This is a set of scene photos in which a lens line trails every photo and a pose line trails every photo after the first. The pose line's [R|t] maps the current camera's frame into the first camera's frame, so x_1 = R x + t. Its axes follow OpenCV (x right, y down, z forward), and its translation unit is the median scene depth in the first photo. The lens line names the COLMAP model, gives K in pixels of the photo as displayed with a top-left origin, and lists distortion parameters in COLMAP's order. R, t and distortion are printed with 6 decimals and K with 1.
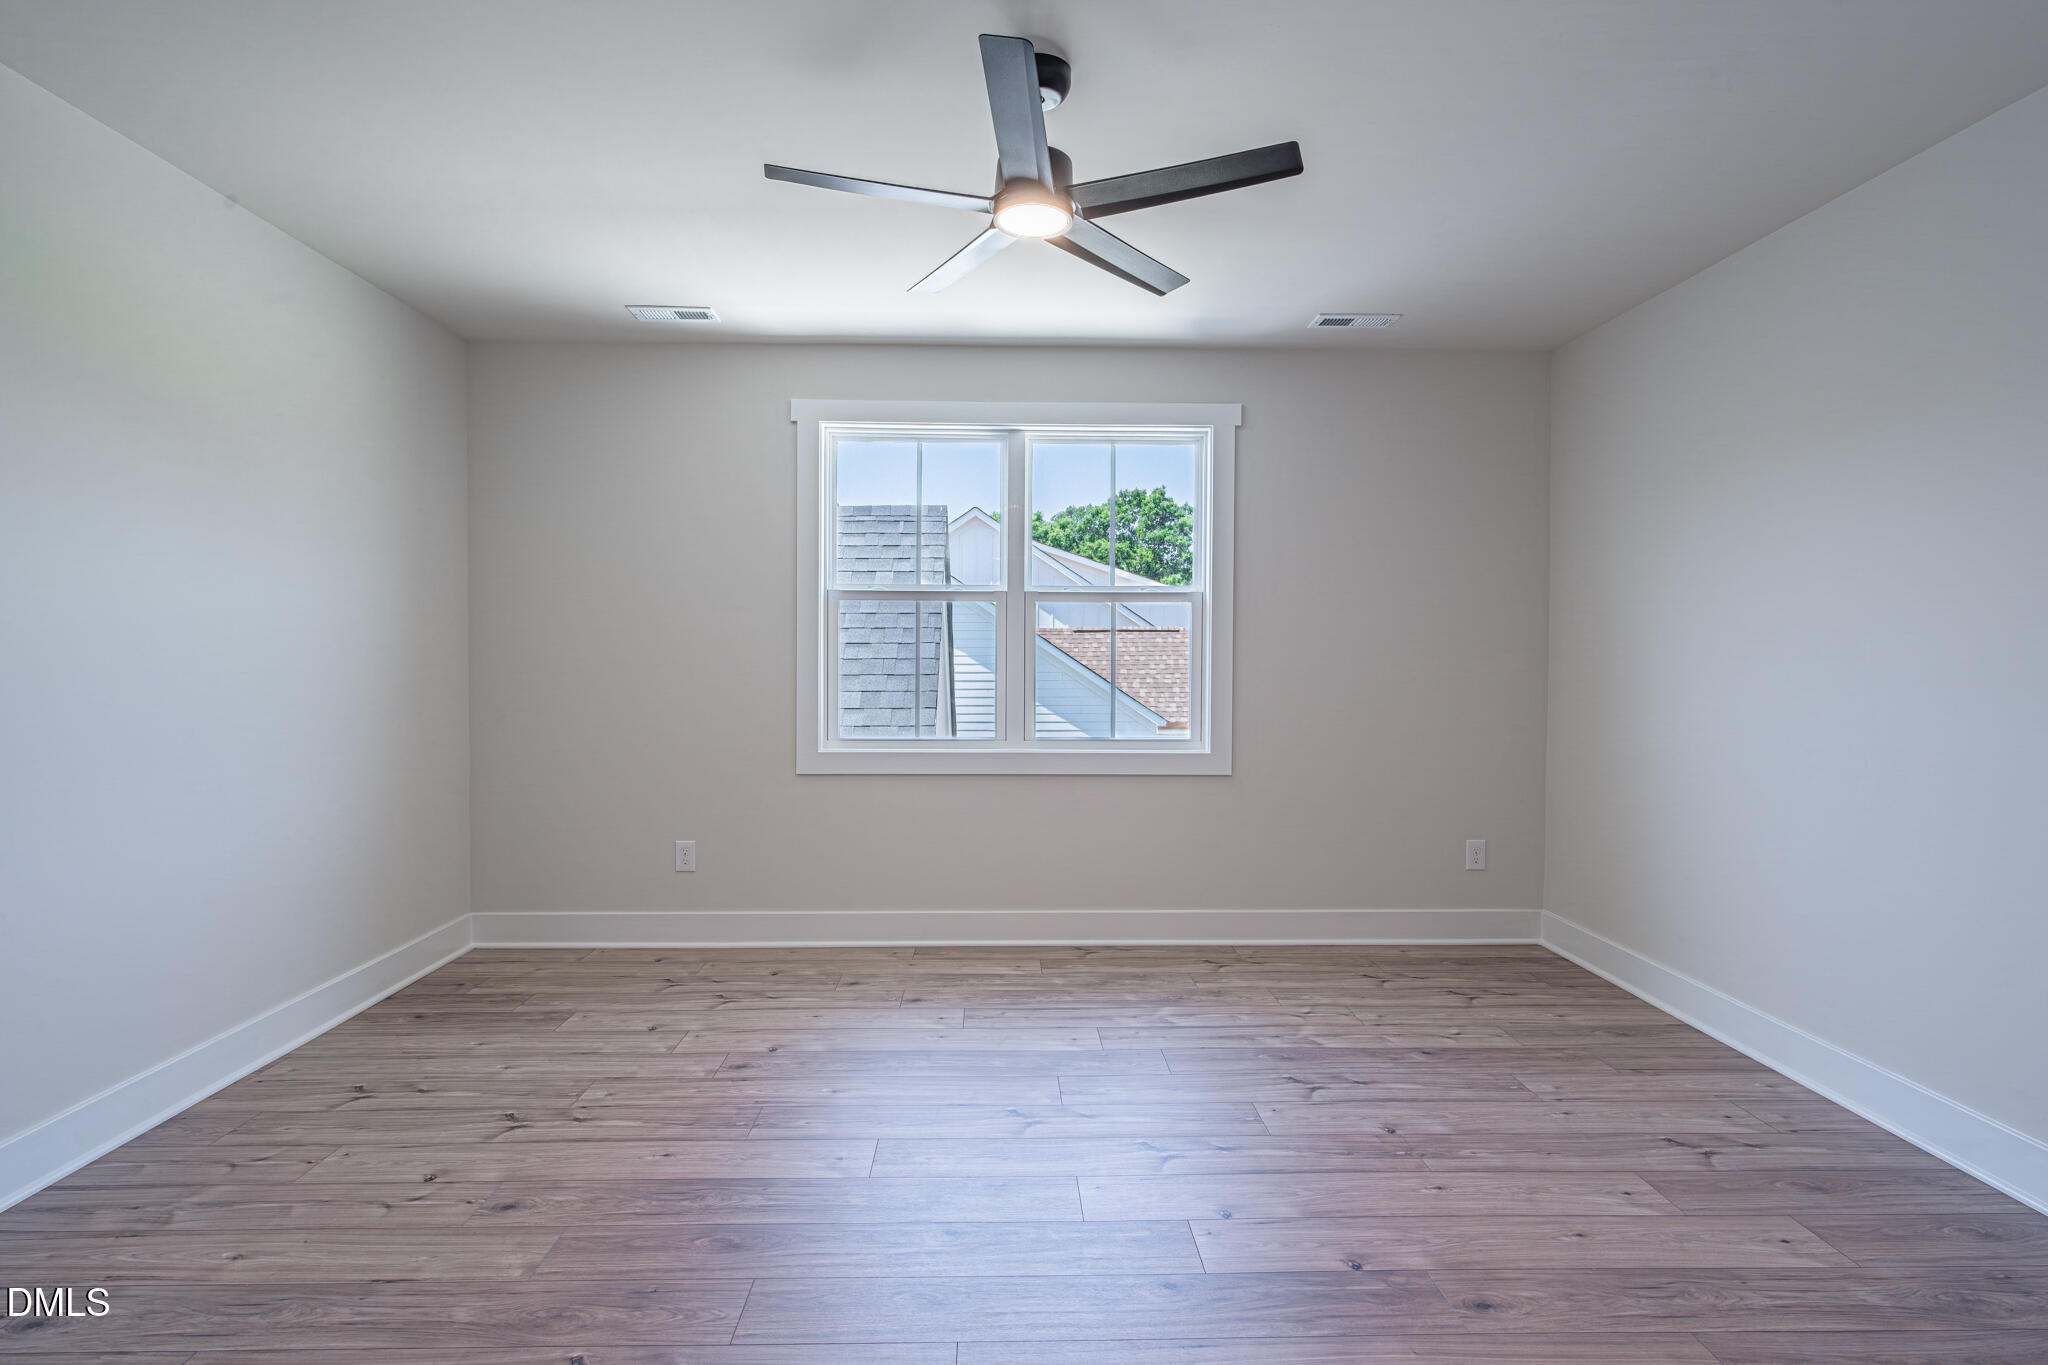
lens RADIAL K [[1066.1, 0, 1018.3], [0, 1066.1, 671.4], [0, 0, 1]] dist [-0.004649, 0.001701]
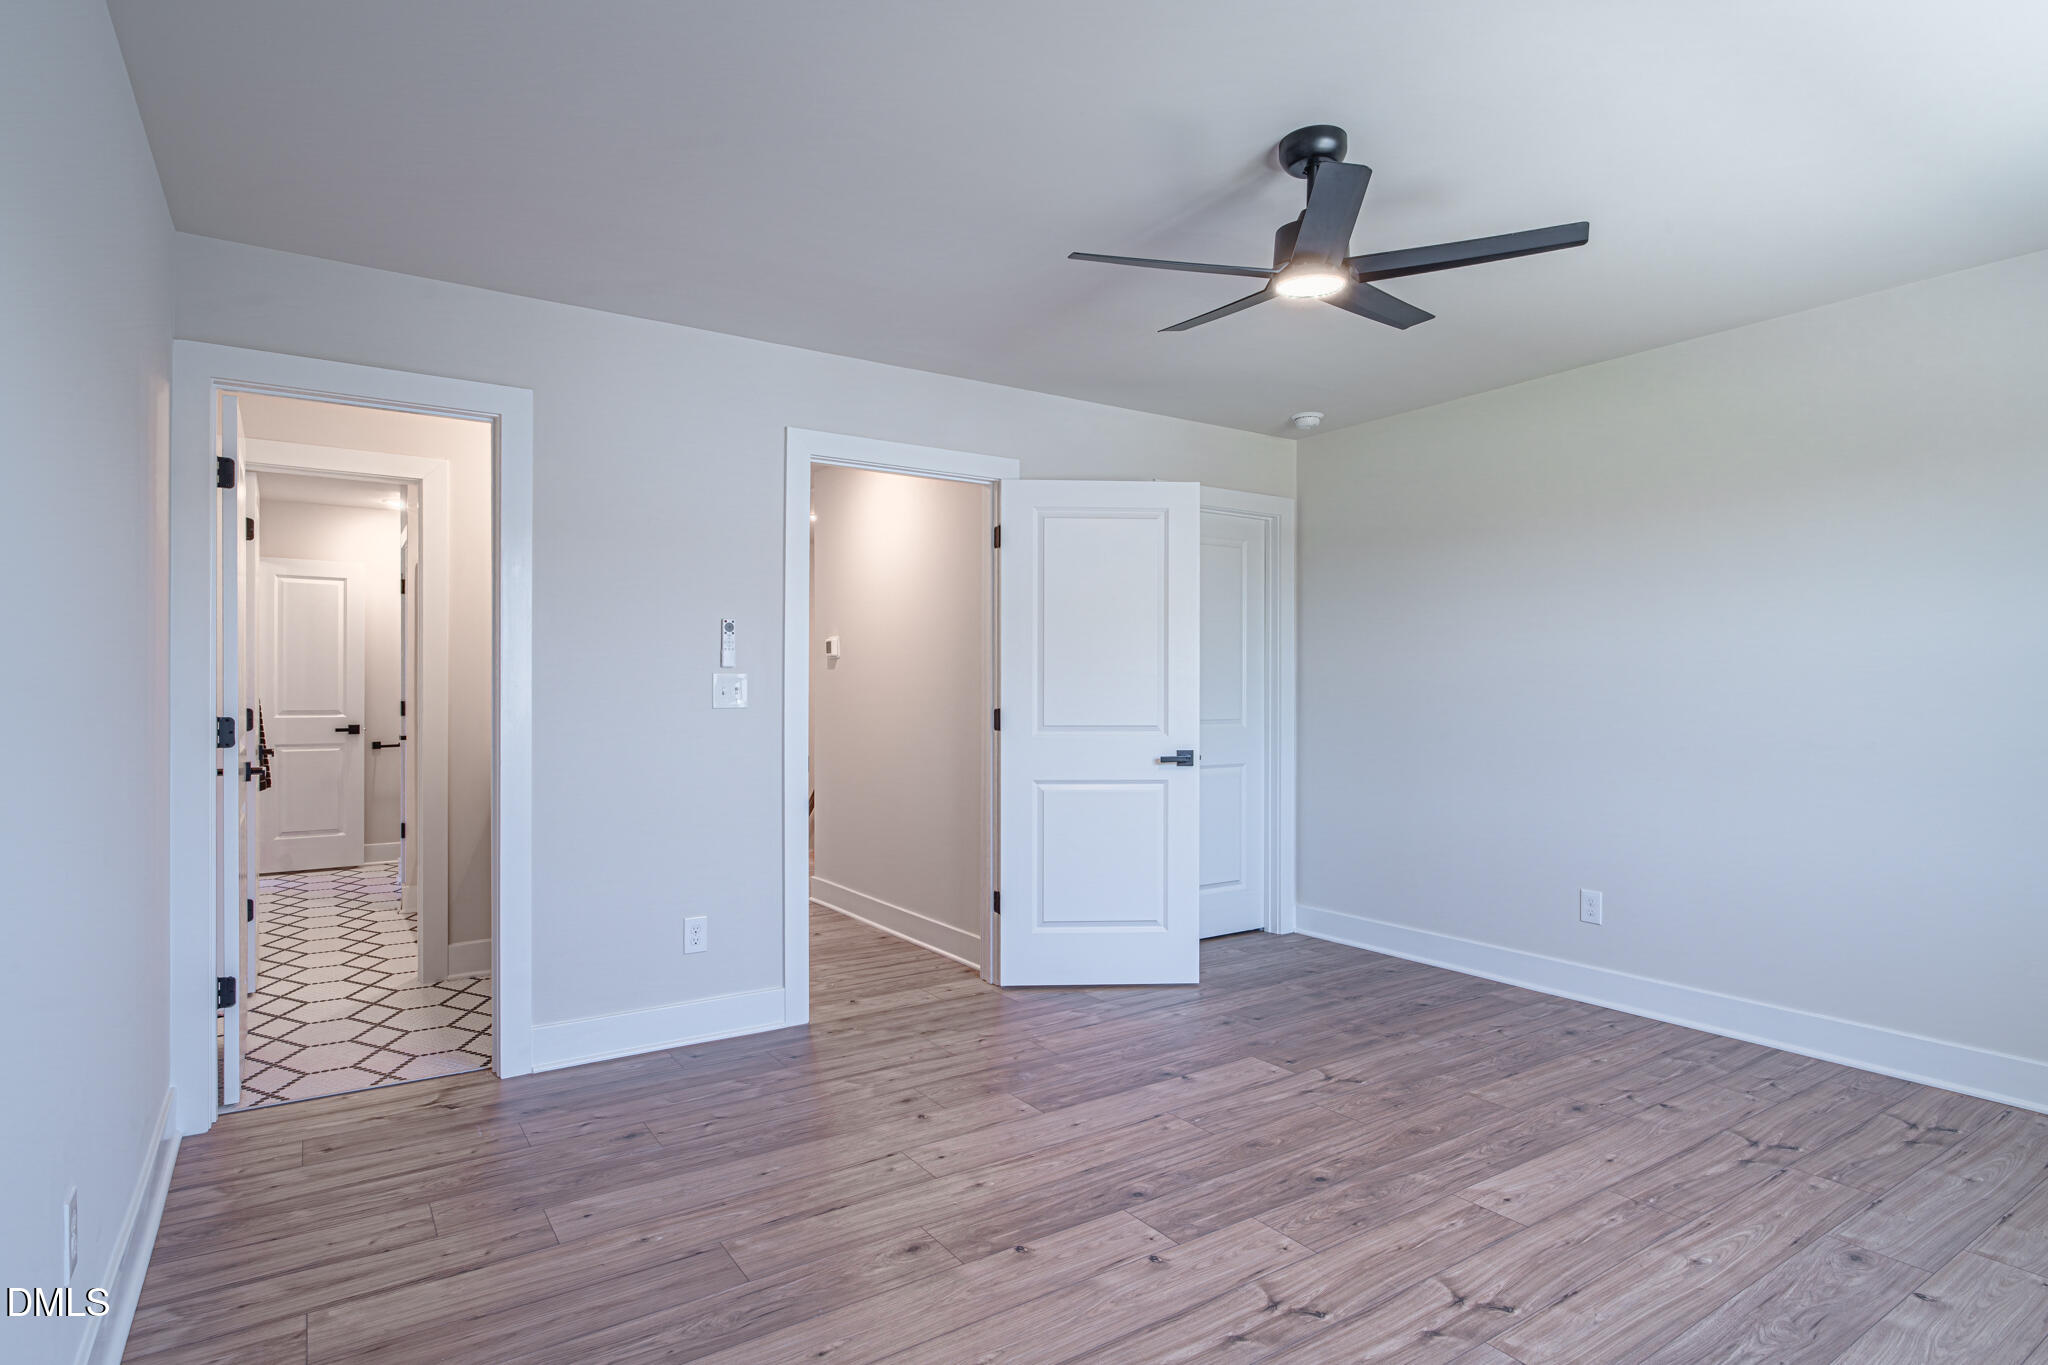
lens RADIAL K [[1066.1, 0, 1023.4], [0, 1066.1, 679.6], [0, 0, 1]] dist [-0.004649, 0.001701]
pose [[-0.848143, -0.008802, -0.529694, 0.880021], [-0.007299, 0.999961, -0.004929, -0.026397], [0.529717, -0.000314, -0.848174, 1.884713]]
